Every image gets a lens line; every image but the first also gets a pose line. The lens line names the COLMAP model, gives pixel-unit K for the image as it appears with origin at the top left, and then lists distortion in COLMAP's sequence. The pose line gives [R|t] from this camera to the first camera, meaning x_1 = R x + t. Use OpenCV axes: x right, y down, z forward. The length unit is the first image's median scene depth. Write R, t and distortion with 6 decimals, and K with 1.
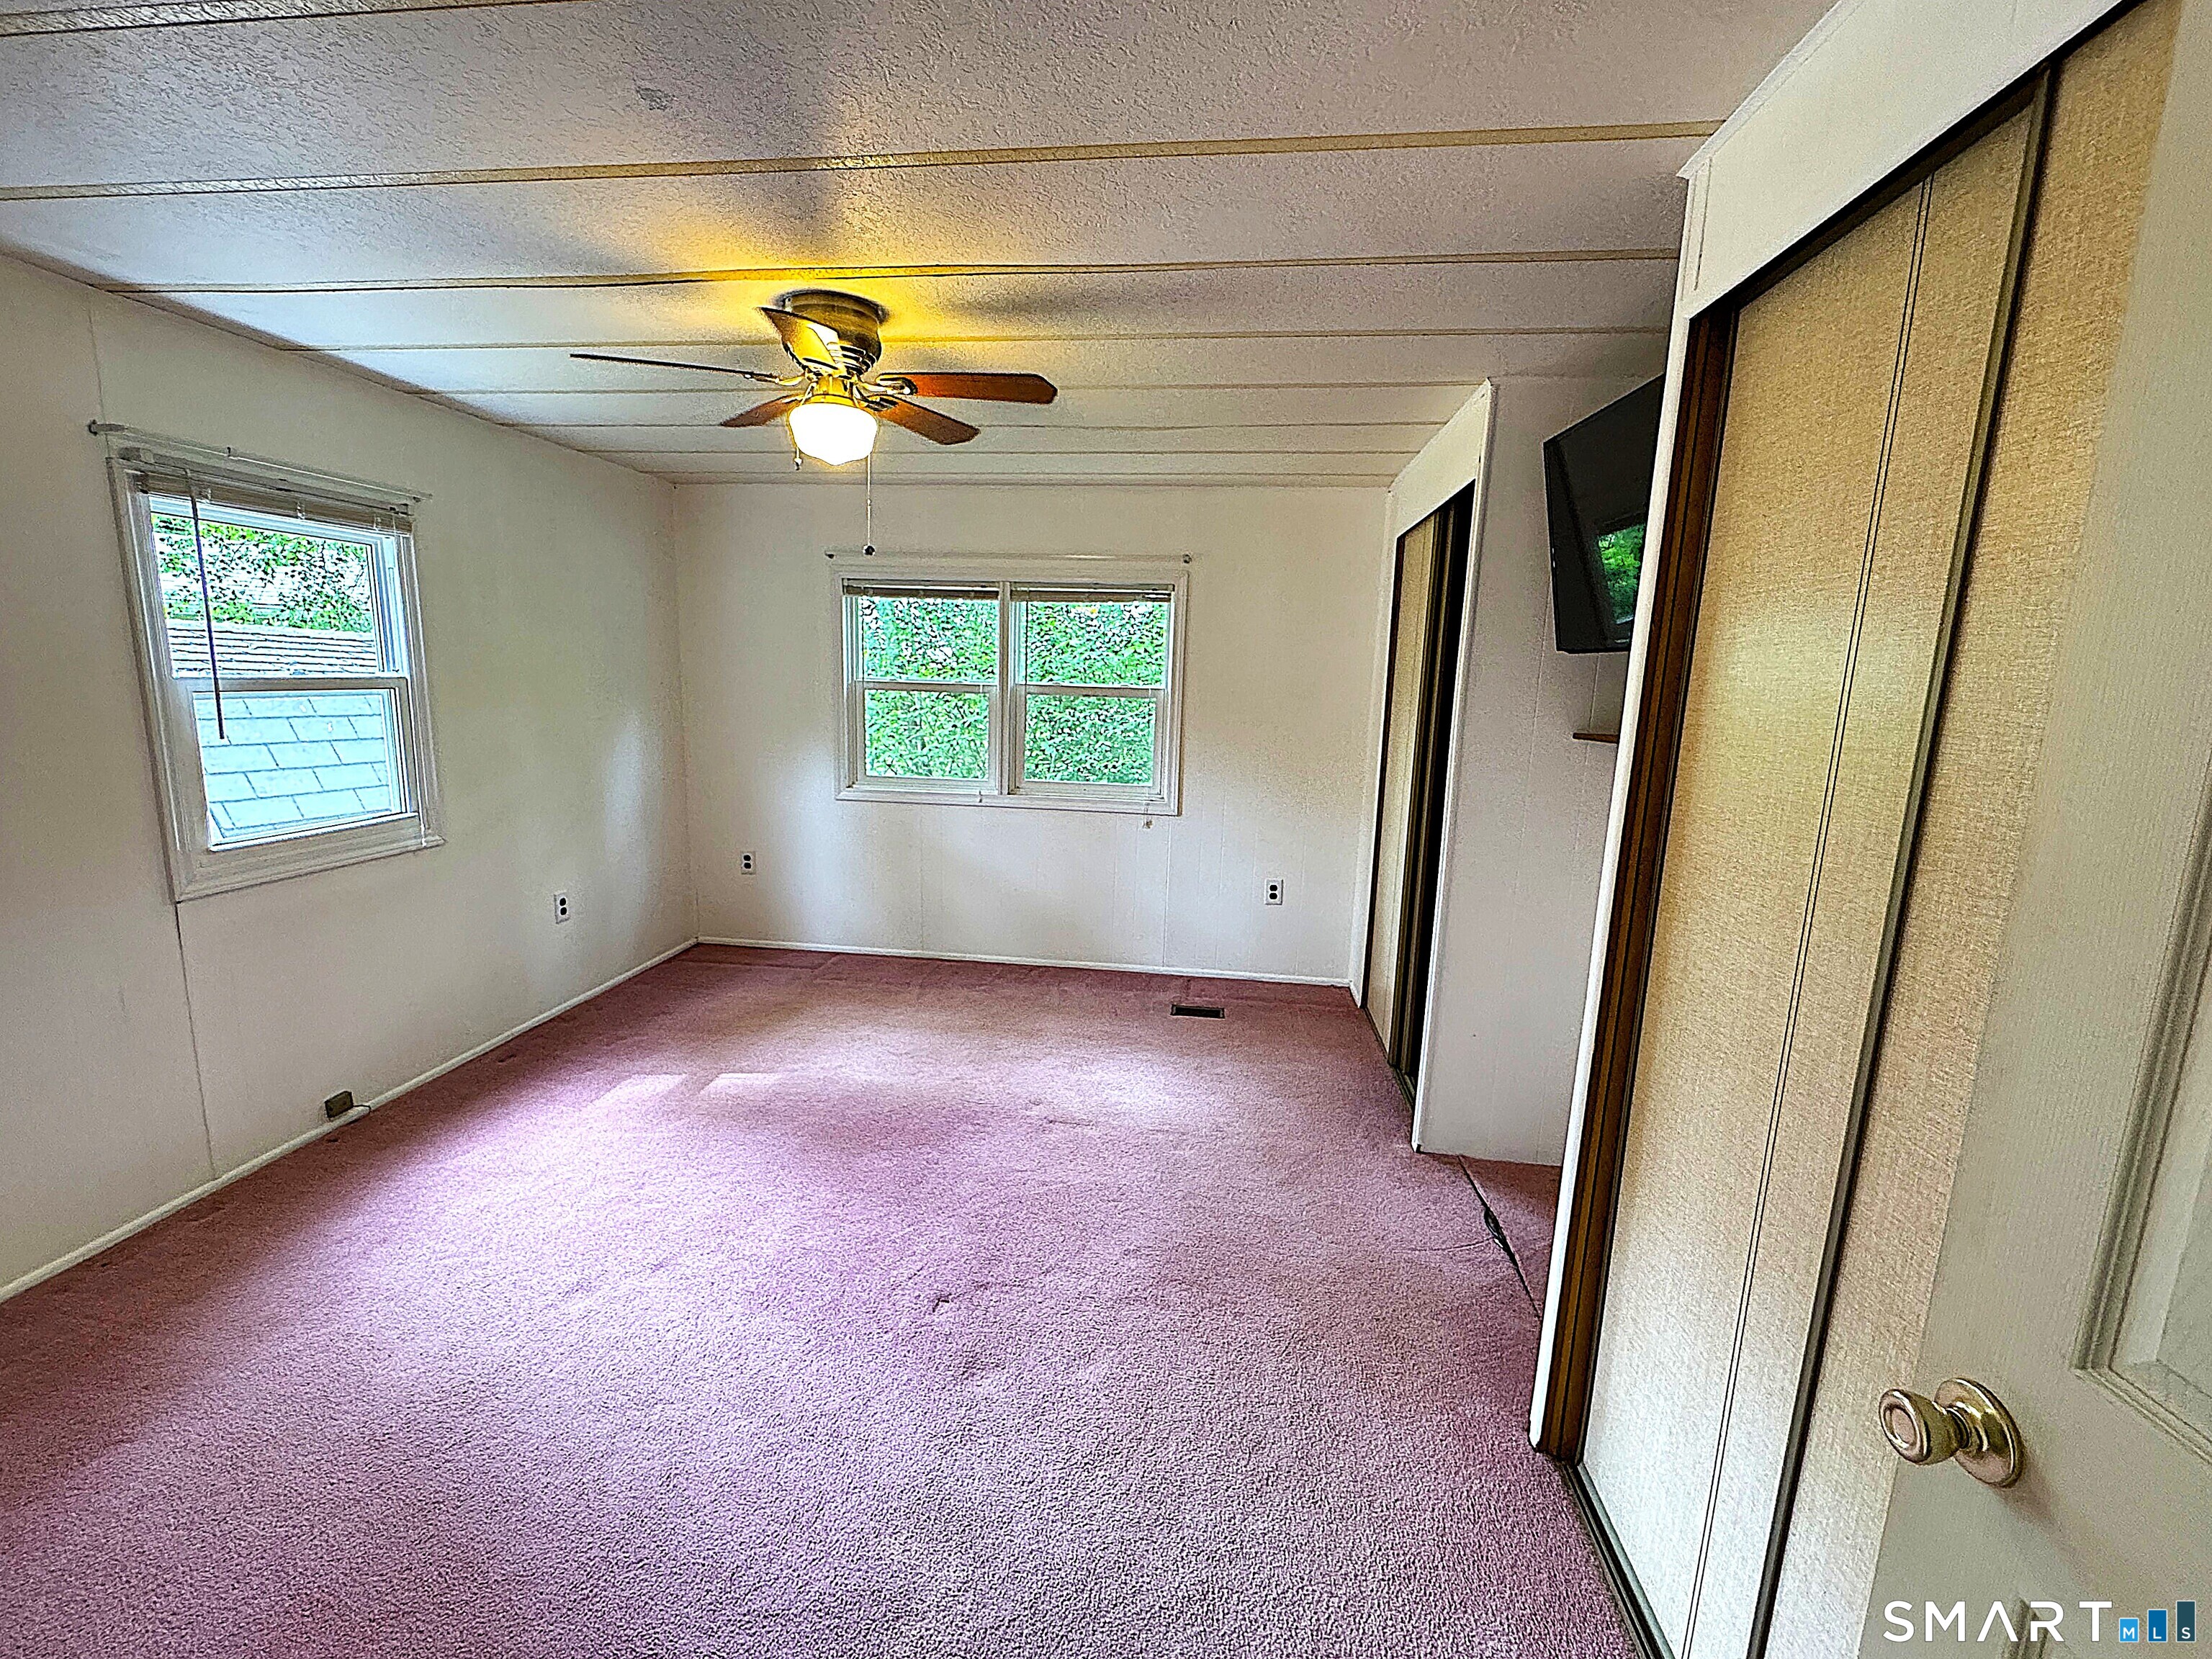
lens RADIAL K [[900.7, 0, 1104.0], [0, 900.7, 826.5], [0, 0, 1]] dist [-0.004813, 0.000887]
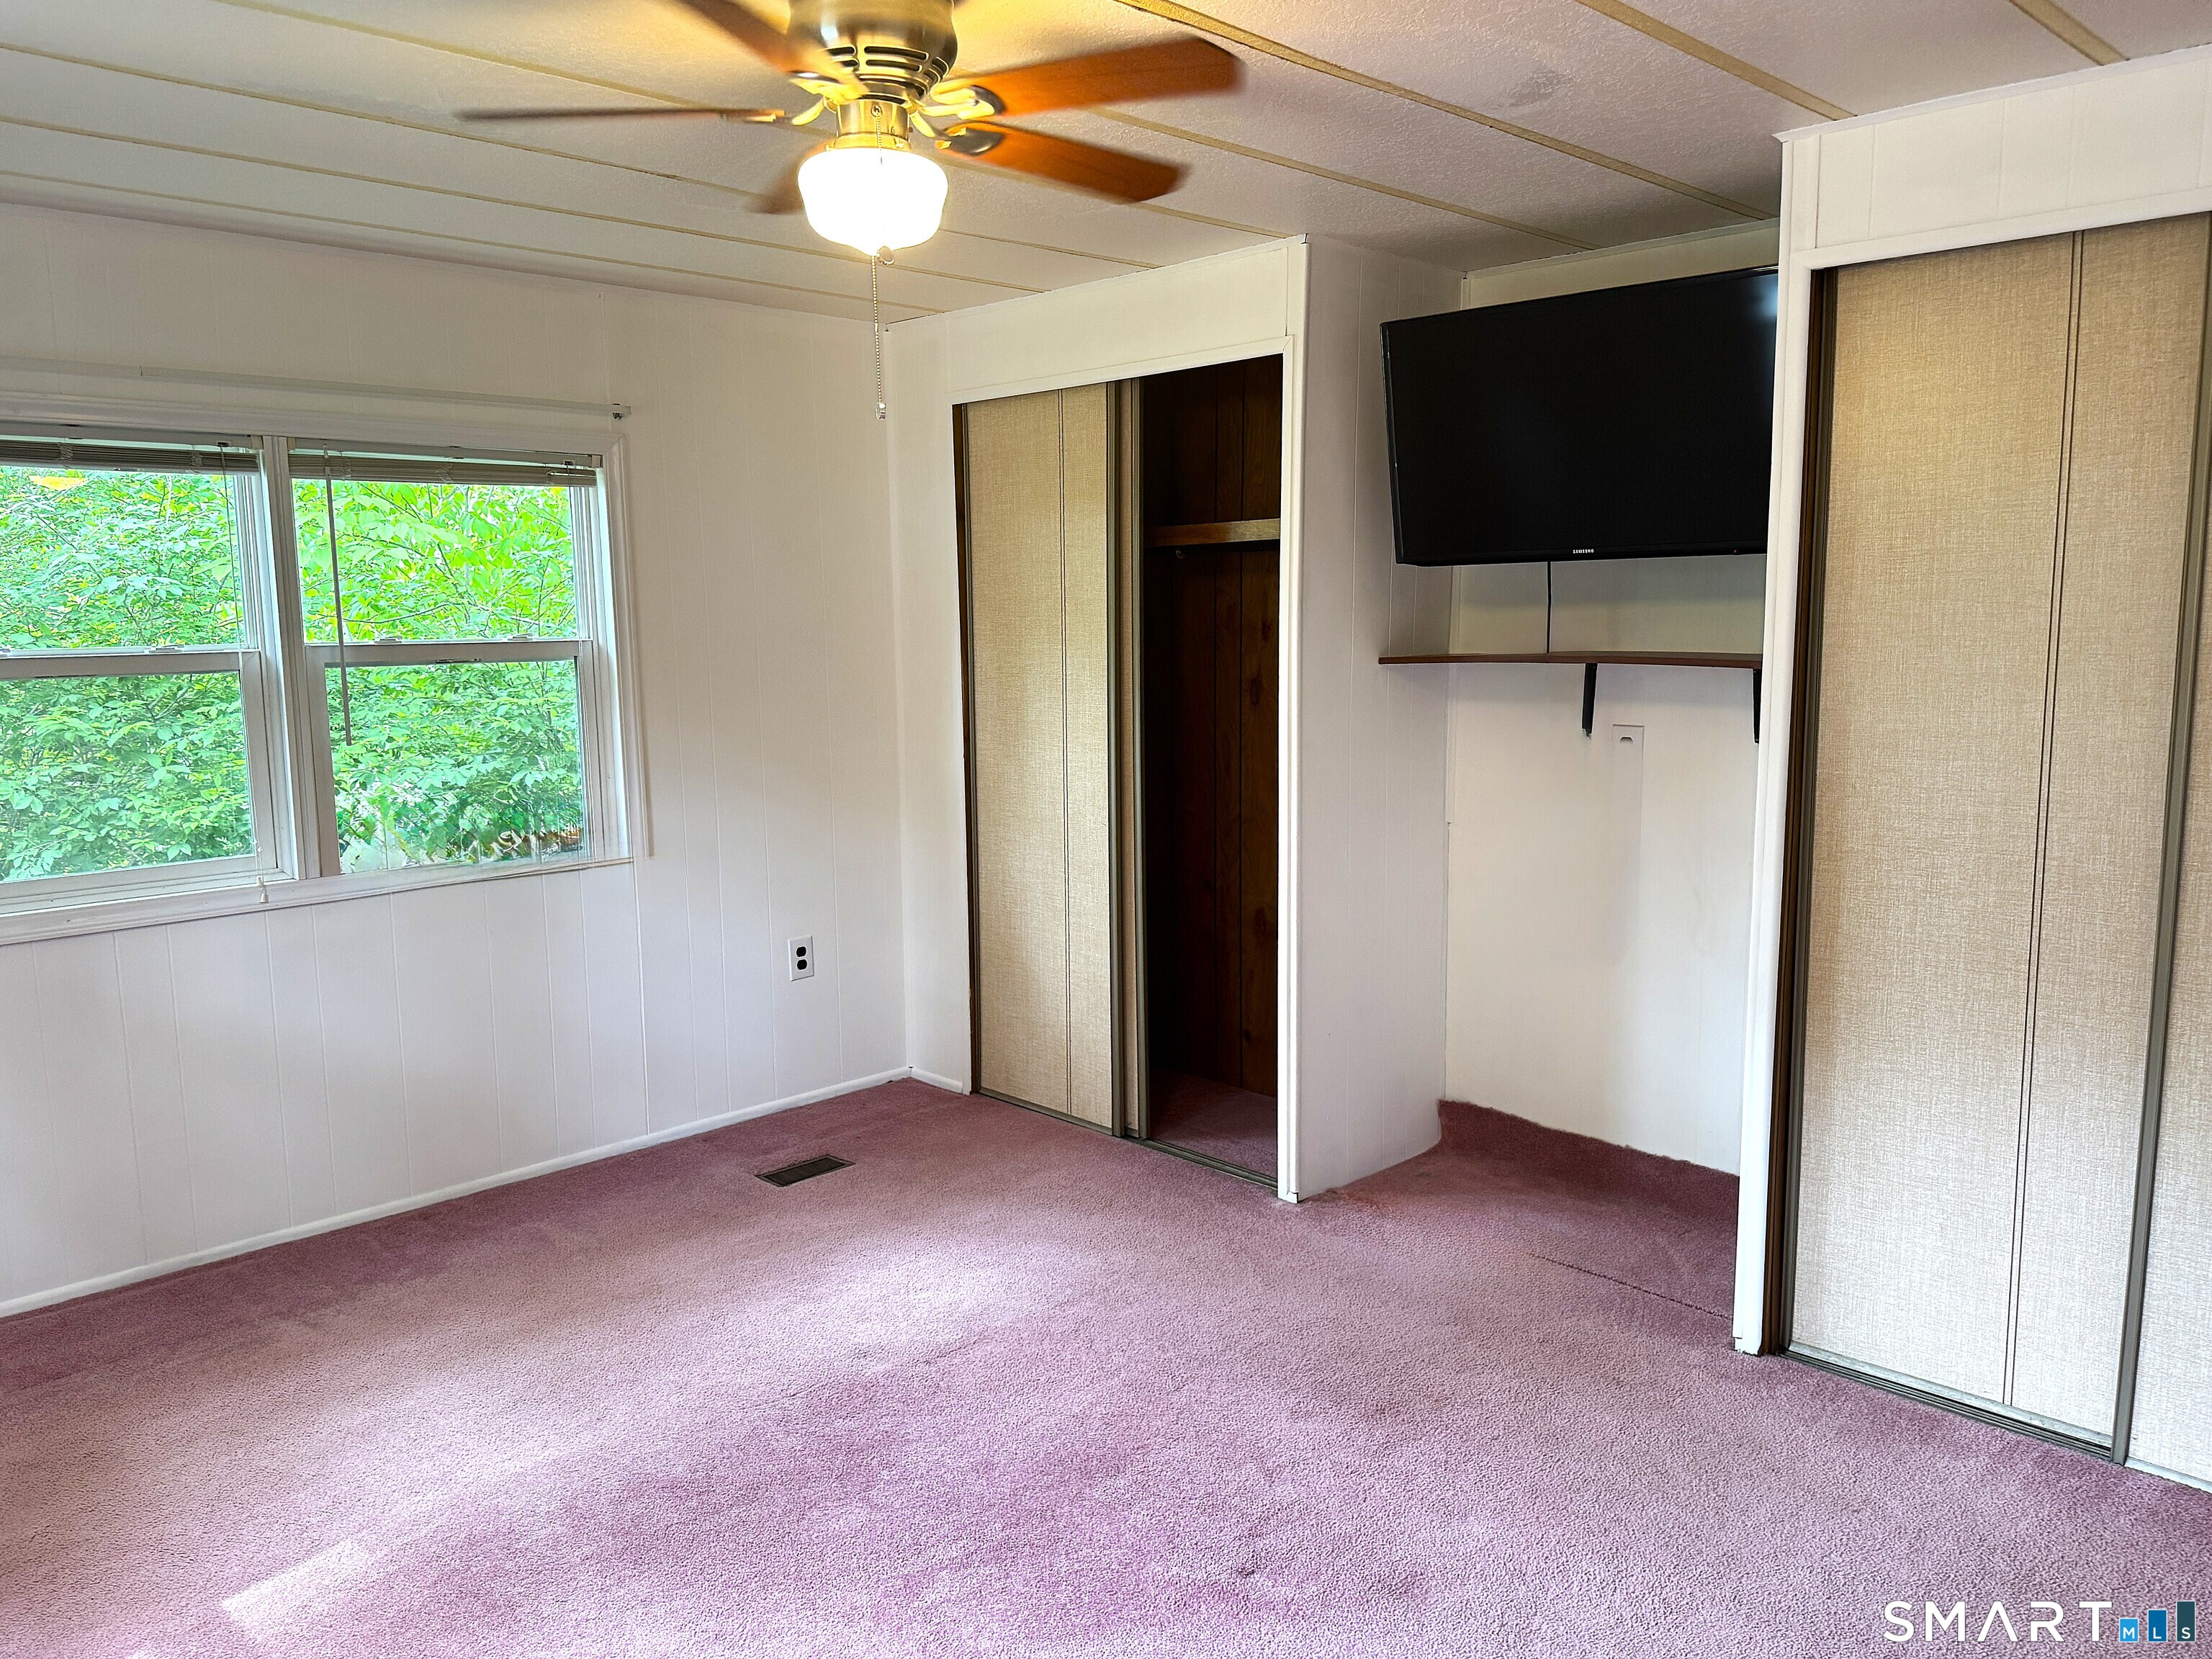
lens RADIAL K [[1551.6, 0, 1104.2], [0, 1551.6, 836.0], [0, 0, 1]] dist [0.012636, -0.004464]
pose [[0.632864, -0.148406, 0.759907, -0.714067], [0.162786, 0.985025, 0.056799, -0.054585], [-0.756957, 0.087757, 0.647545, 0.218364]]
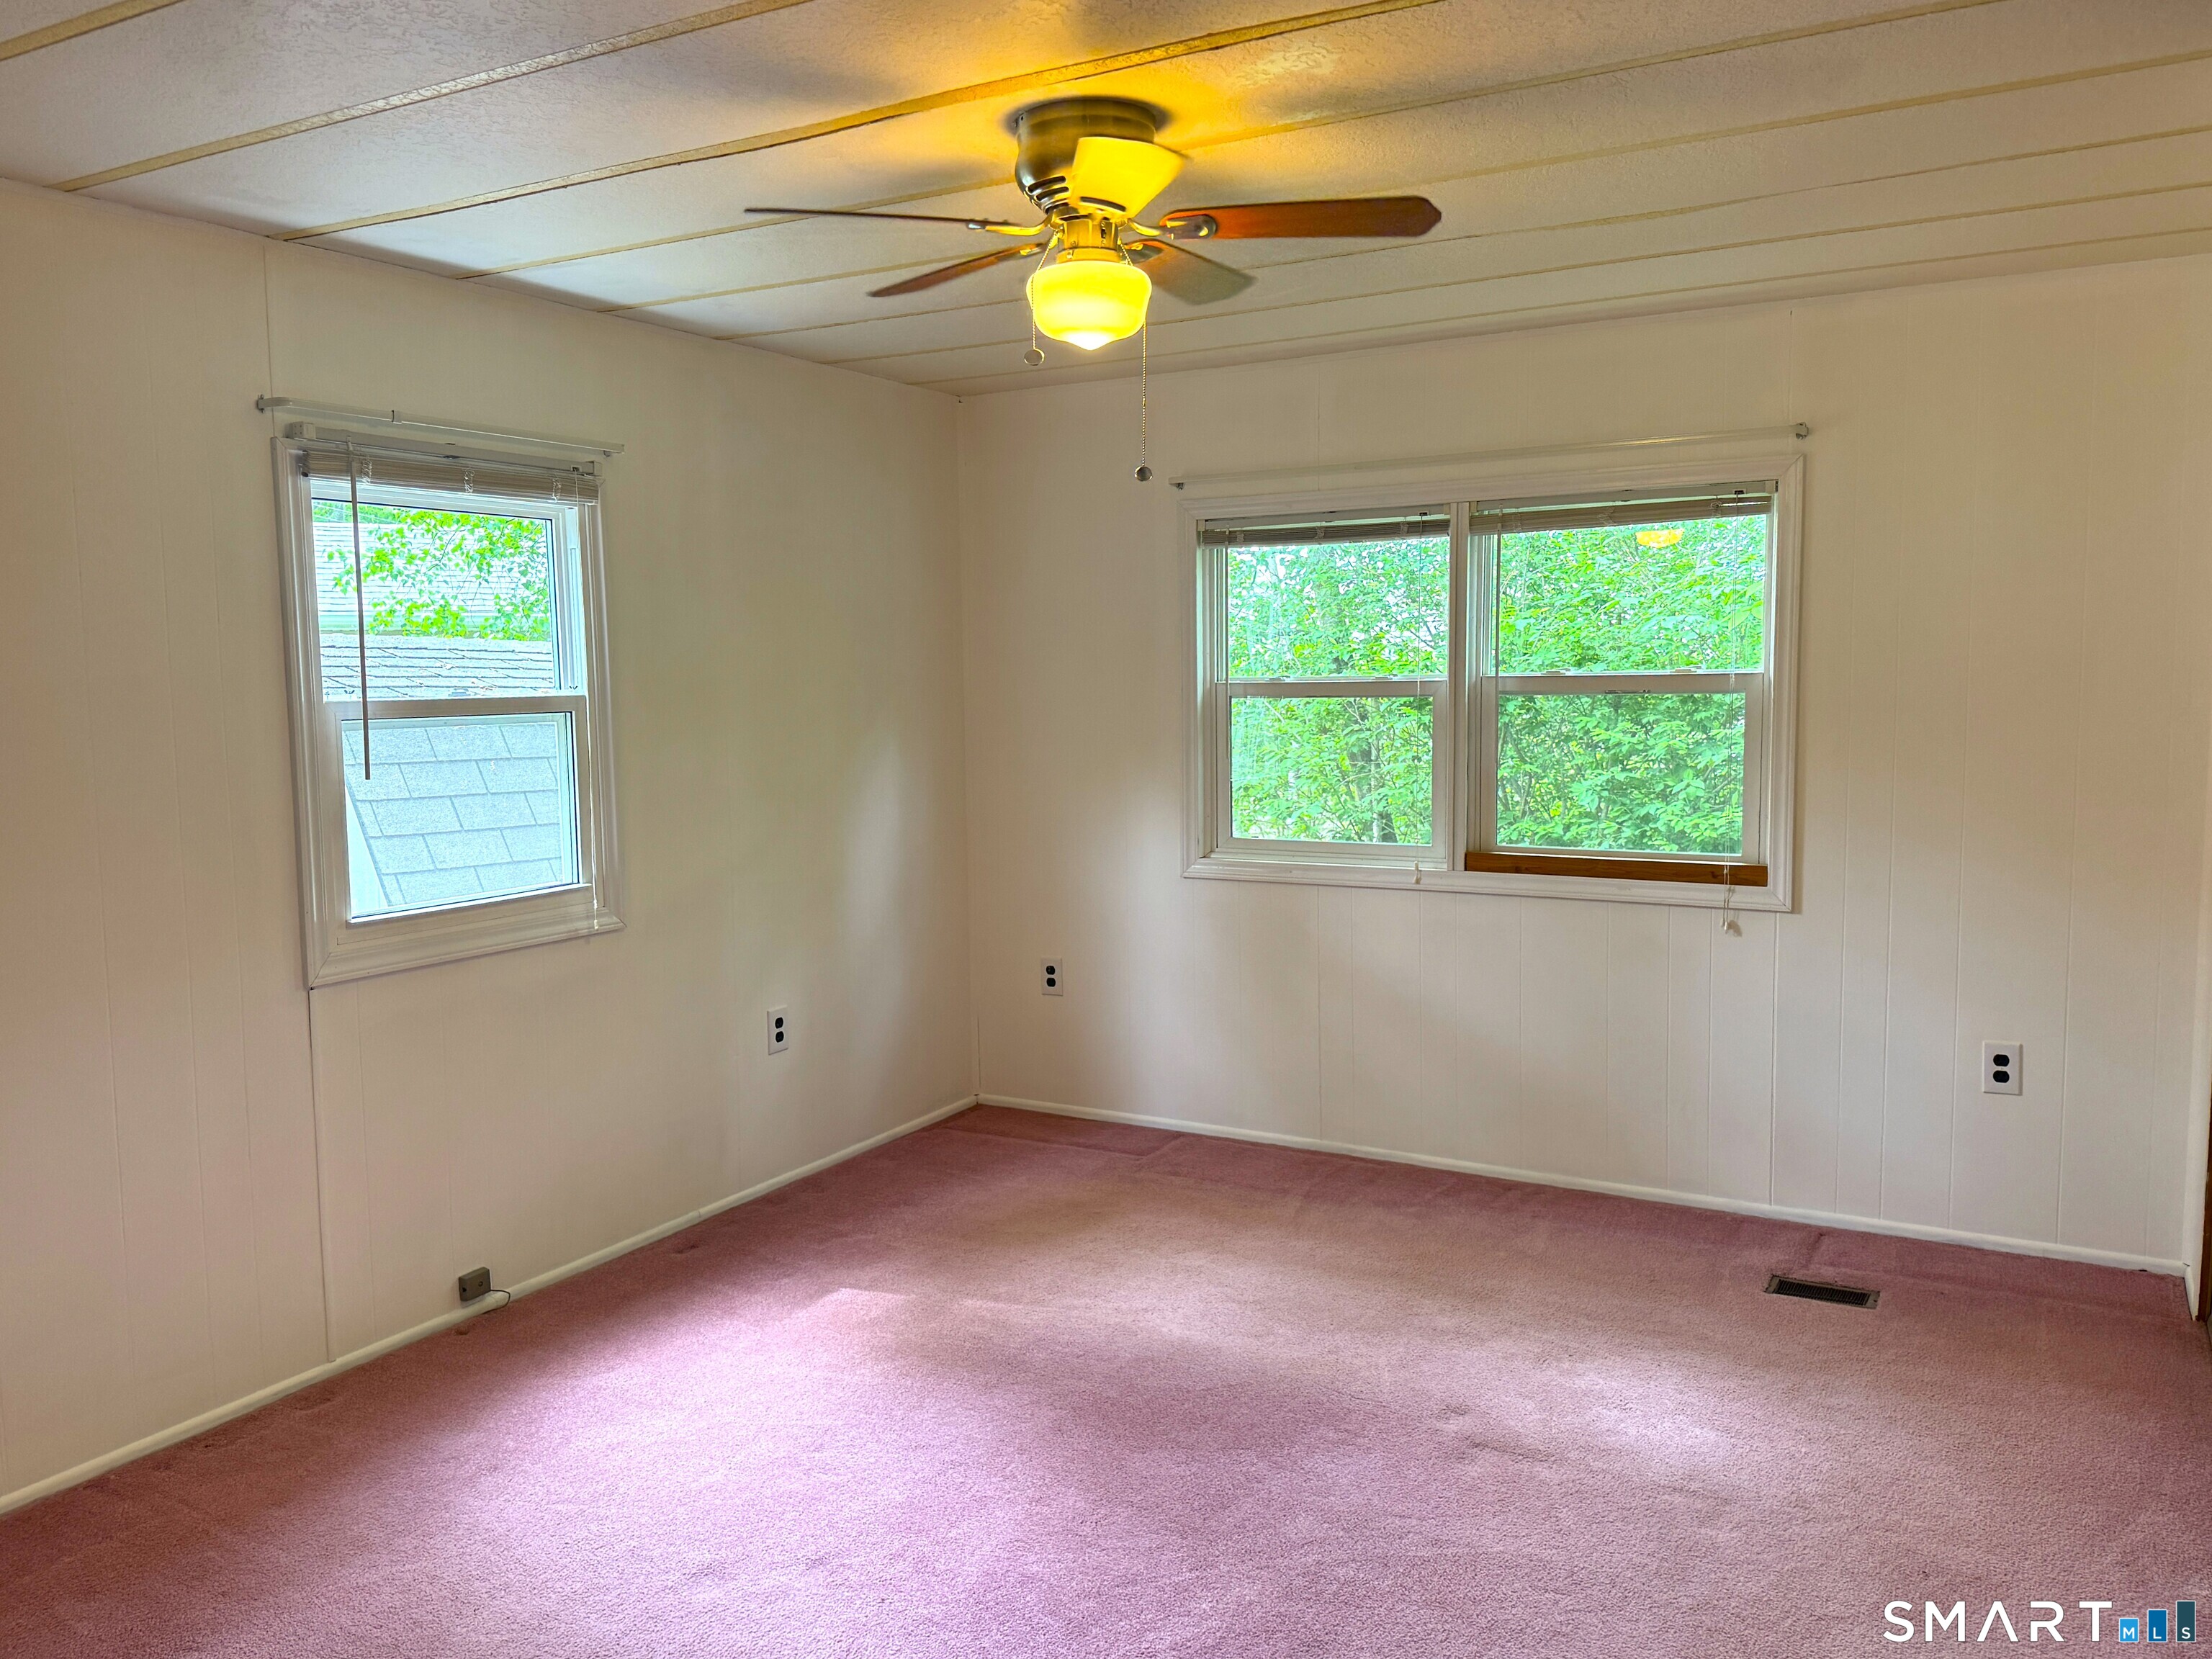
lens RADIAL K [[1629.6, 0, 1122.8], [0, 1629.6, 823.4], [0, 0, 1]] dist [0.050425, -0.063876]
pose [[0.927318, -0.005508, -0.374234, 0.118182], [-0.023043, 0.997155, -0.071773, 0.020960], [0.373564, 0.075179, 0.924553, -0.051671]]
